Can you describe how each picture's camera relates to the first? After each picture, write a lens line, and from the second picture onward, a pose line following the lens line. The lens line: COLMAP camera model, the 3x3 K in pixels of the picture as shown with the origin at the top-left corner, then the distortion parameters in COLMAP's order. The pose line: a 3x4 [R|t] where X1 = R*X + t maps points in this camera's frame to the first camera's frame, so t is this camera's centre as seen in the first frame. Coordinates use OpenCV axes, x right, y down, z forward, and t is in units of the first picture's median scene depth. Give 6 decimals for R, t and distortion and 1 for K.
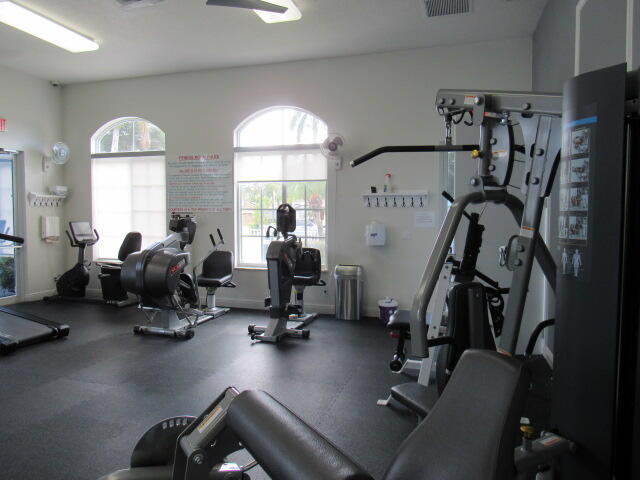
lens RADIAL K [[460.8, 0, 320.4], [0, 460.8, 239.2], [0, 0, 1]] dist [-0.009716, -0.007999]
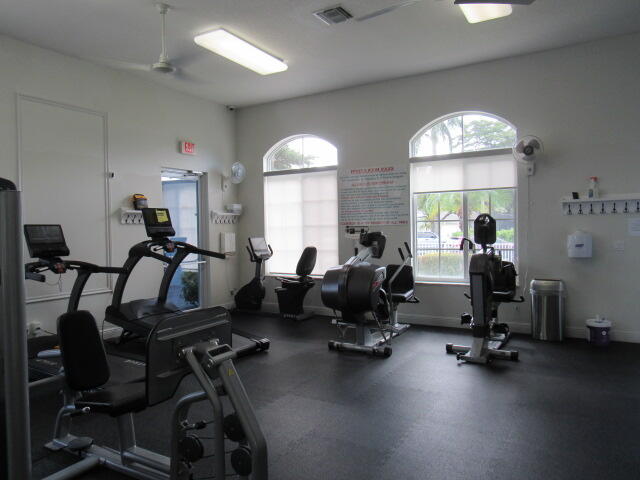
lens RADIAL K [[460.8, 0, 320.4], [0, 460.8, 239.2], [0, 0, 1]] dist [-0.009716, -0.007999]
pose [[0.974793, -0.018628, -0.222334, -0.168355], [0.012396, 0.999491, -0.029392, -0.002127], [0.222769, 0.025895, 0.974527, 0.018207]]
